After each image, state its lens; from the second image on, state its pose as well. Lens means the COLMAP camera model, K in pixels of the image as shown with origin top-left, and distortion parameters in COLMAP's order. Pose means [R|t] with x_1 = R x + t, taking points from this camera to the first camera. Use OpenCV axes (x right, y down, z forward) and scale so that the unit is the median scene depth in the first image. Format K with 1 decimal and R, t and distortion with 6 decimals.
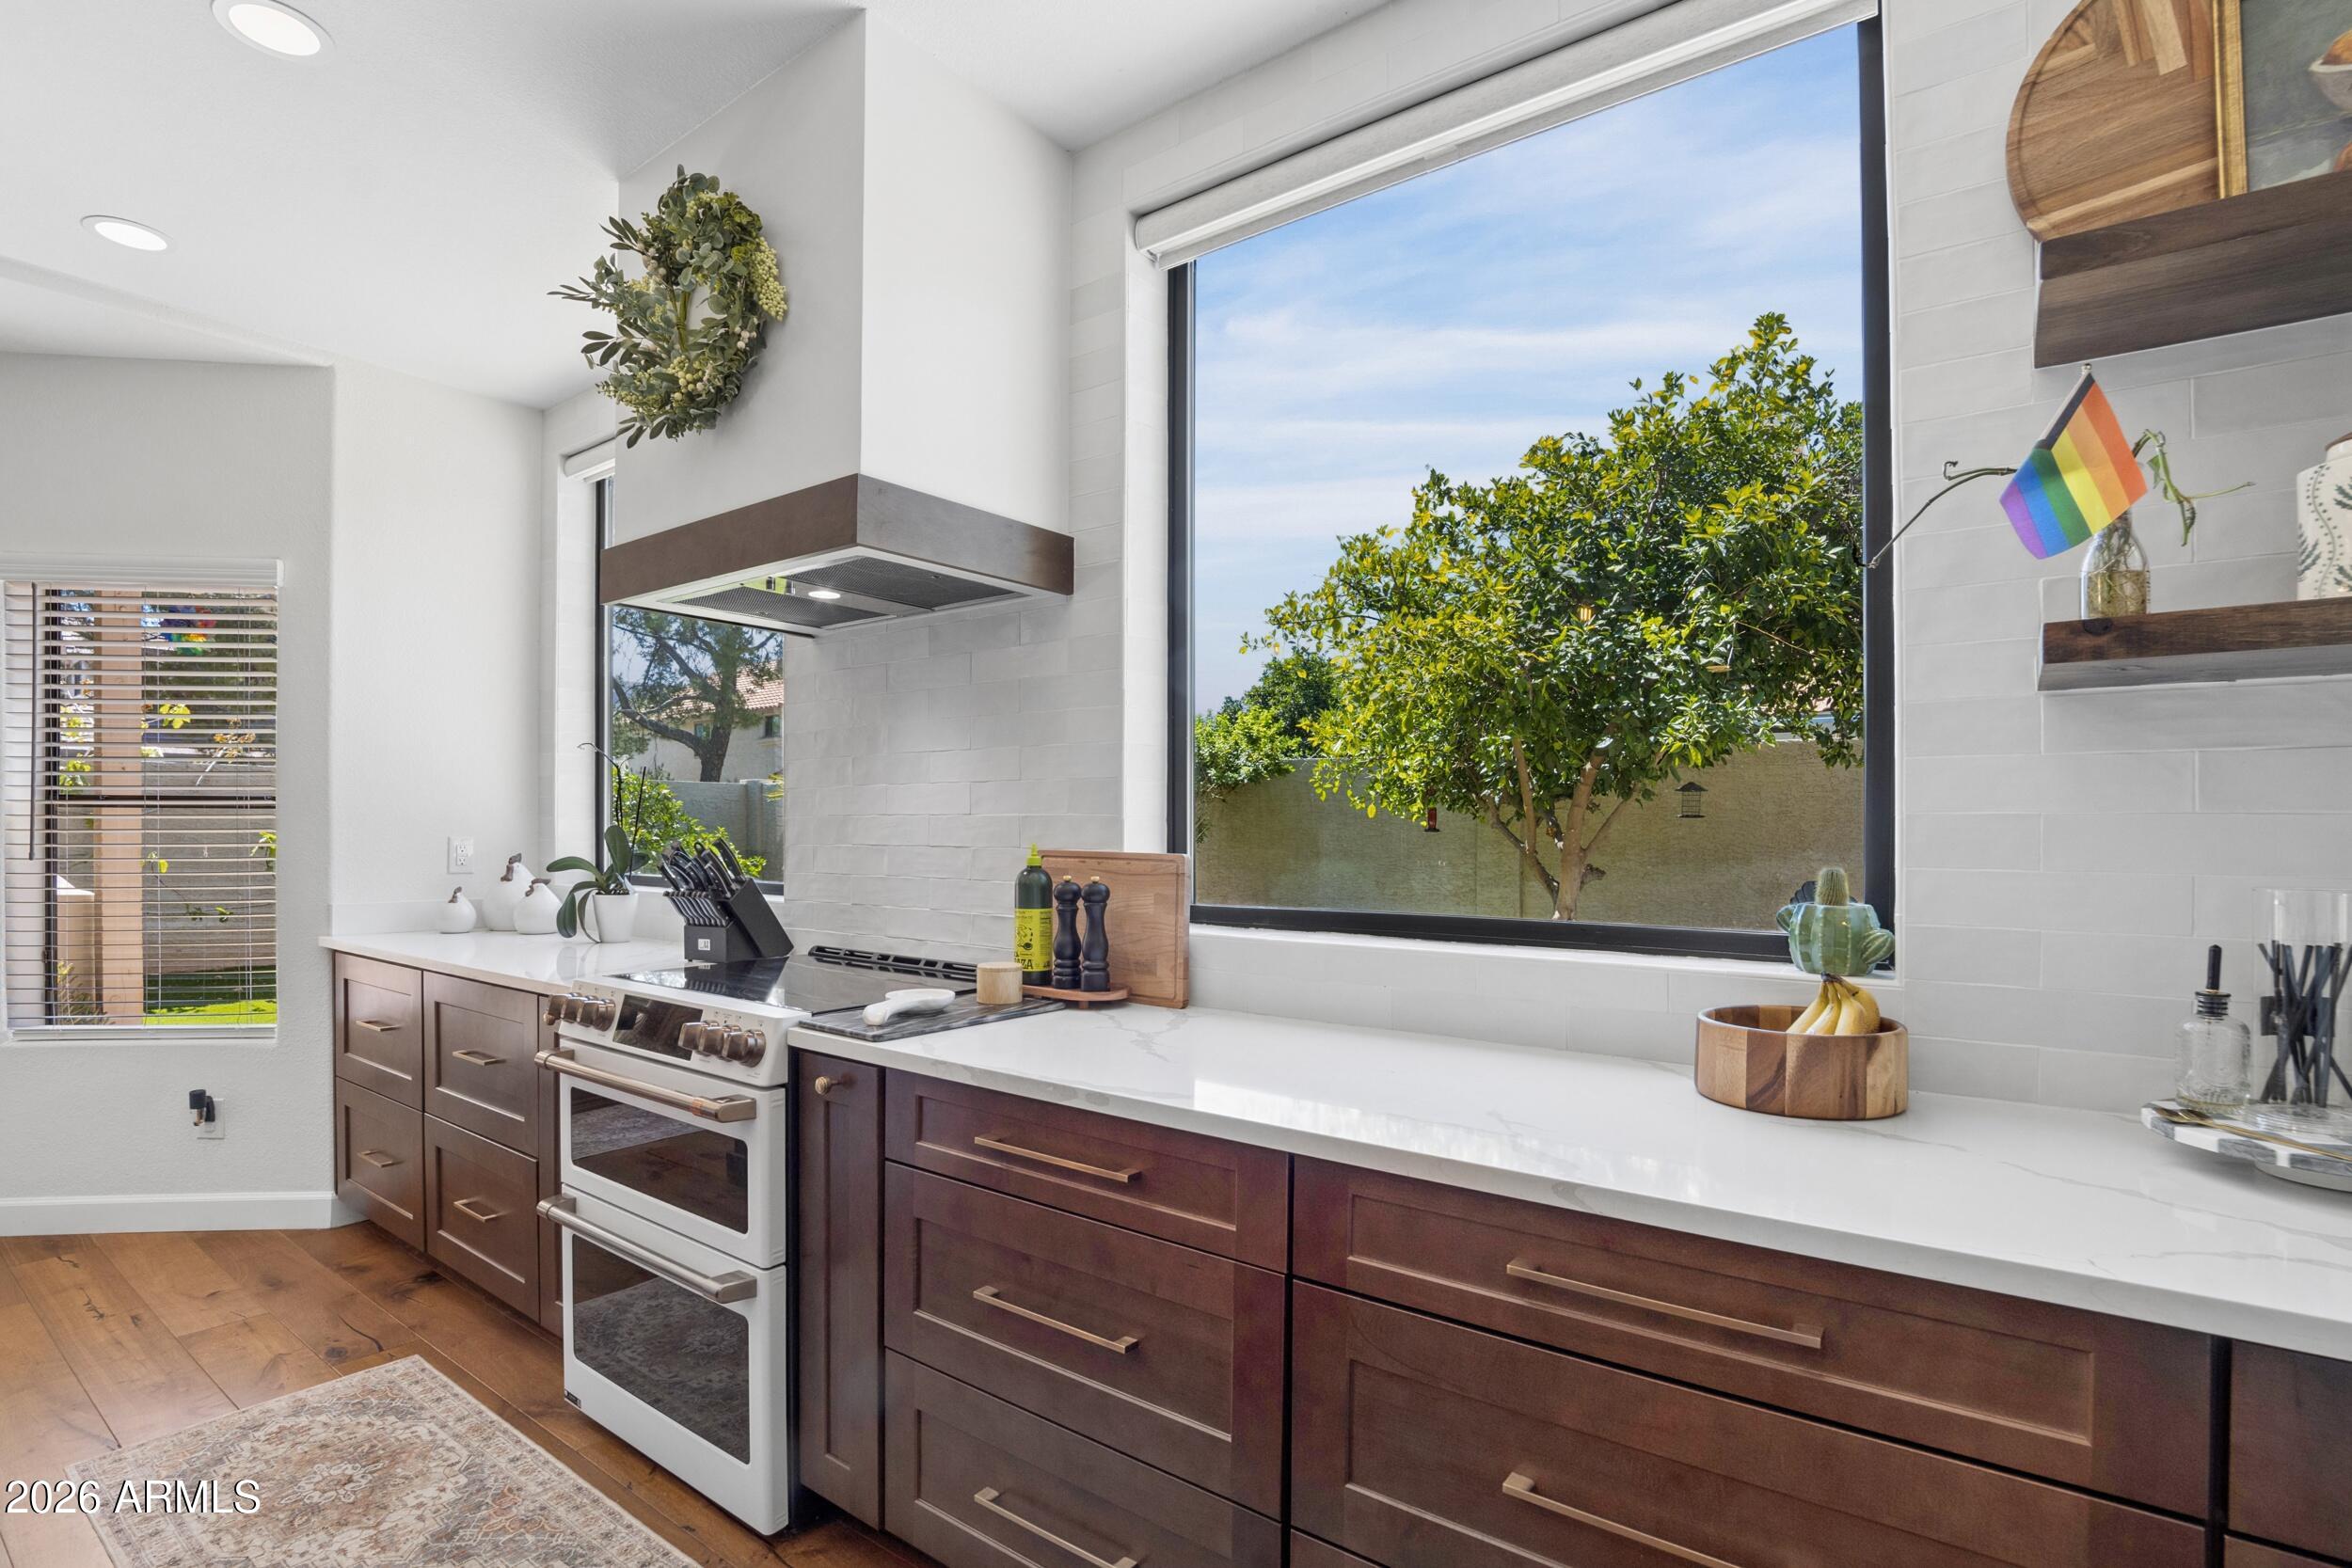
lens RADIAL K [[1115.9, 0, 1174.2], [0, 1115.9, 782.5], [0, 0, 1]] dist [-0.040896, 0.008857]
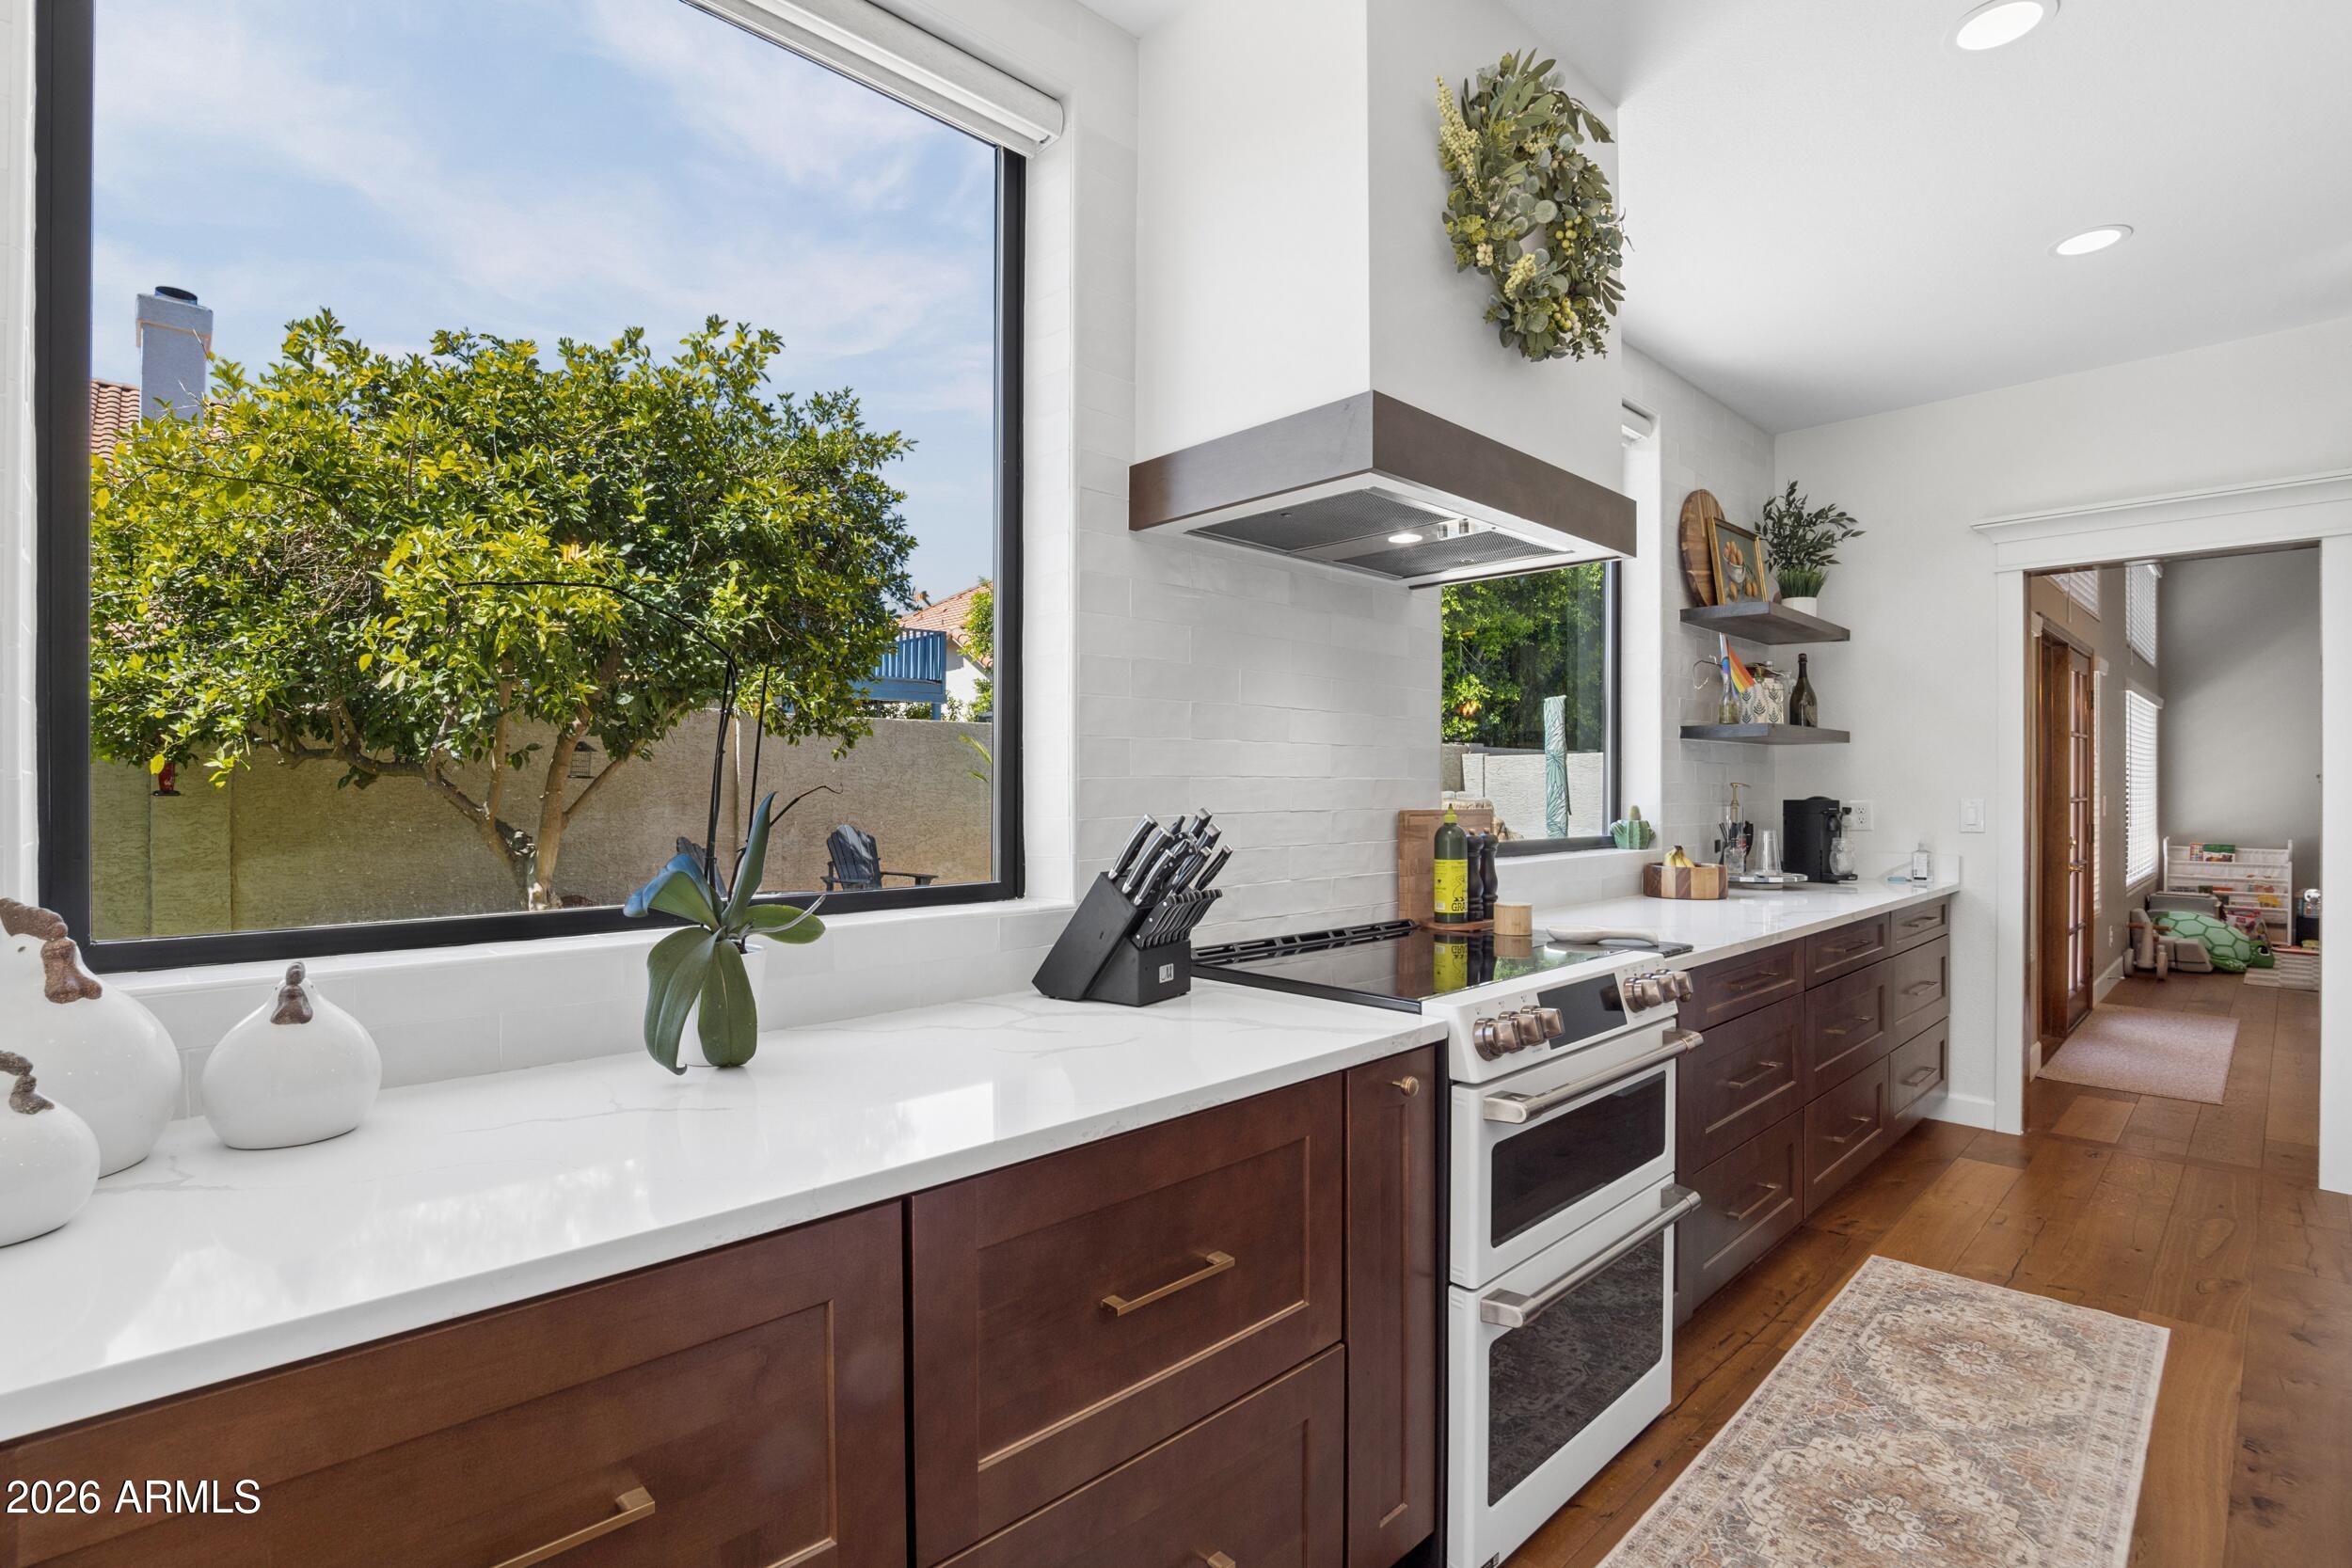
lens RADIAL K [[1115.9, 0, 1172.6], [0, 1115.9, 788.1], [0, 0, 1]] dist [-0.040896, 0.008857]
pose [[0.161764, 0.000328, 0.986829, -1.182511], [-0.039599, 0.999197, 0.006159, 0.036512], [-0.986035, -0.040074, 0.161647, 0.979644]]
